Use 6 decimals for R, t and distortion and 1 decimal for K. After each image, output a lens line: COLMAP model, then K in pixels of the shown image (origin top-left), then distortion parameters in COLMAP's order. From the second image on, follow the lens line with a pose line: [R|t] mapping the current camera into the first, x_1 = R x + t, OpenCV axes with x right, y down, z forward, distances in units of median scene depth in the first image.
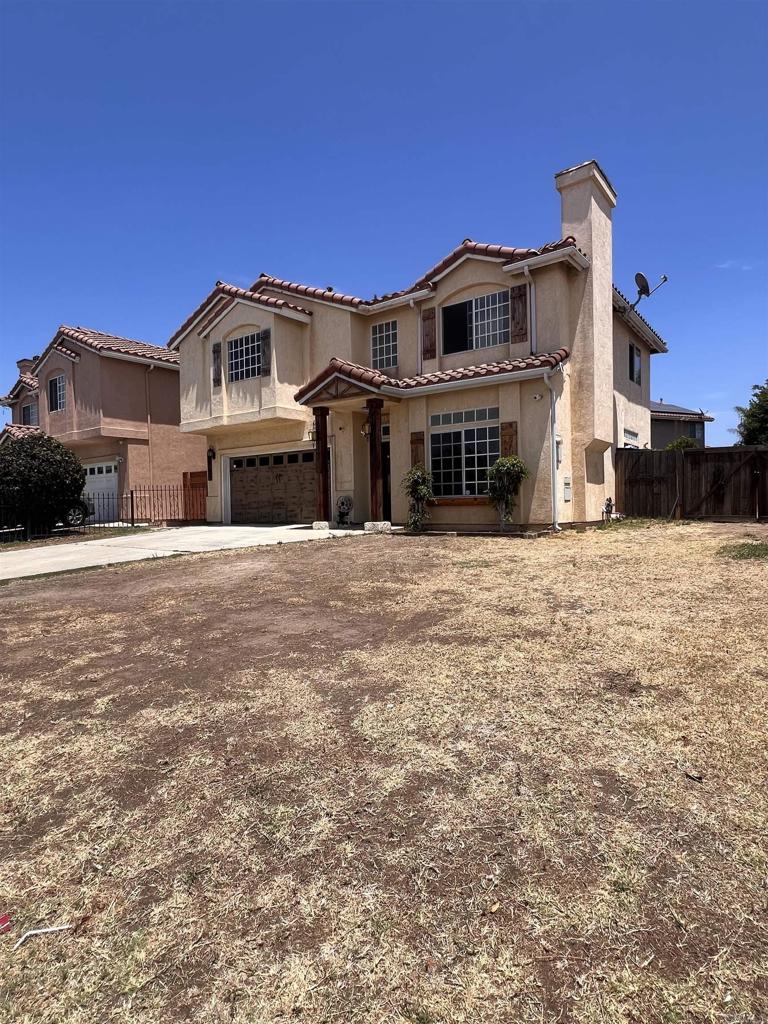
lens RADIAL K [[563.7, 0, 388.1], [0, 563.7, 514.7], [0, 0, 1]] dist [0.000593, -0.000278]
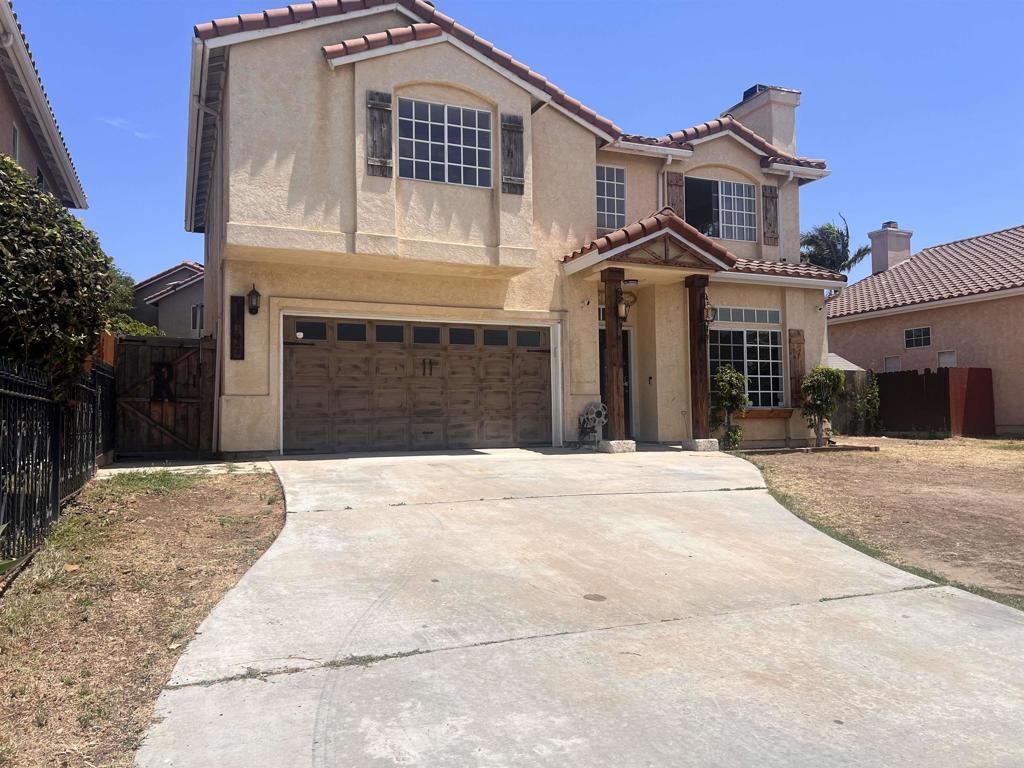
lens RADIAL K [[776.4, 0, 512.0], [0, 776.4, 384.0], [0, 0, 1]] dist [0.034149, -0.000241]
pose [[0.501603, 0.055593, 0.863310, -0.979965], [0.017913, 0.997052, -0.074614, 0.012213], [-0.864912, 0.052891, 0.499128, 0.660872]]
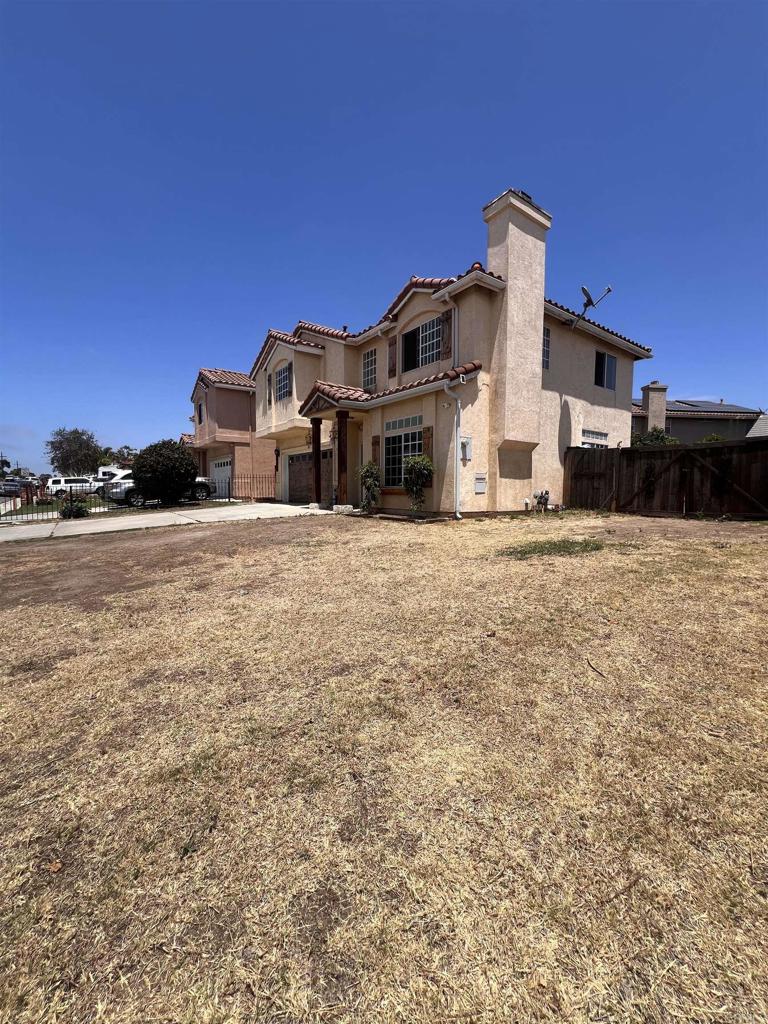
lens RADIAL K [[410.2, 0, 386.2], [0, 410.2, 513.9], [0, 0, 1]] dist [-0.001409, 0.000949]
pose [[0.955391, 0.040681, -0.292529, 0.339840], [-0.027137, 0.998370, 0.050210, -0.016691], [0.294094, -0.040031, 0.954938, 0.107664]]
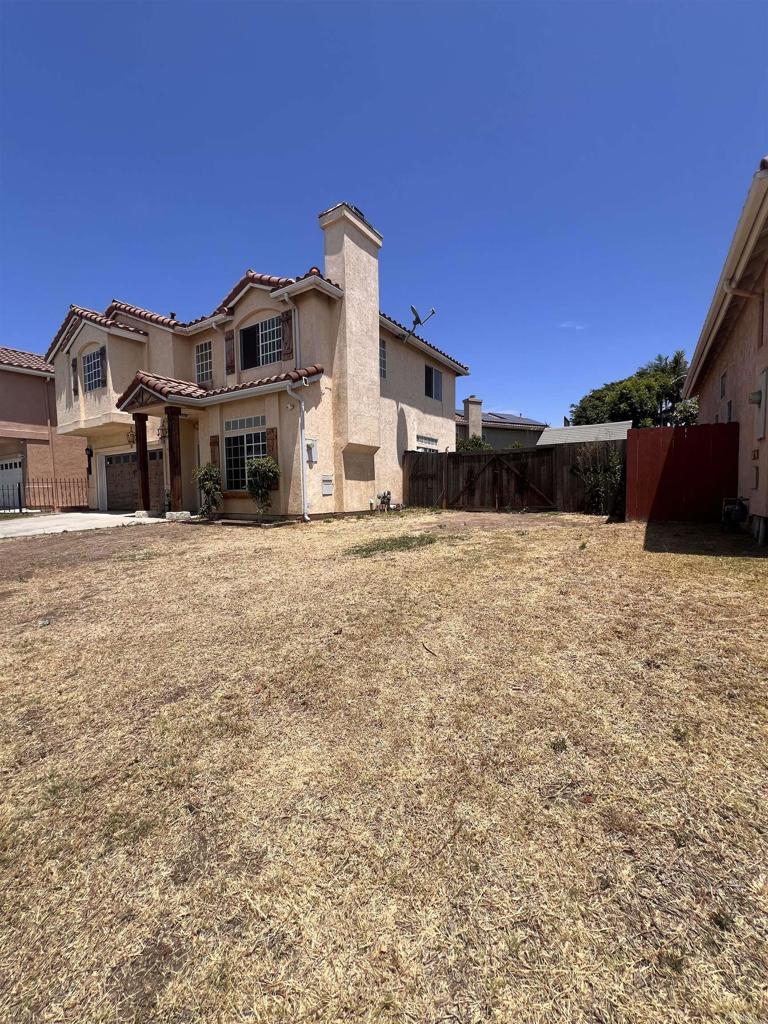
lens RADIAL K [[410.2, 0, 386.2], [0, 410.2, 513.9], [0, 0, 1]] dist [-0.001409, 0.000949]
pose [[0.998036, -0.000210, 0.062635, 0.344510], [-0.002273, 0.999214, 0.039578, -0.016731], [-0.062594, -0.039642, 0.997251, 0.107310]]
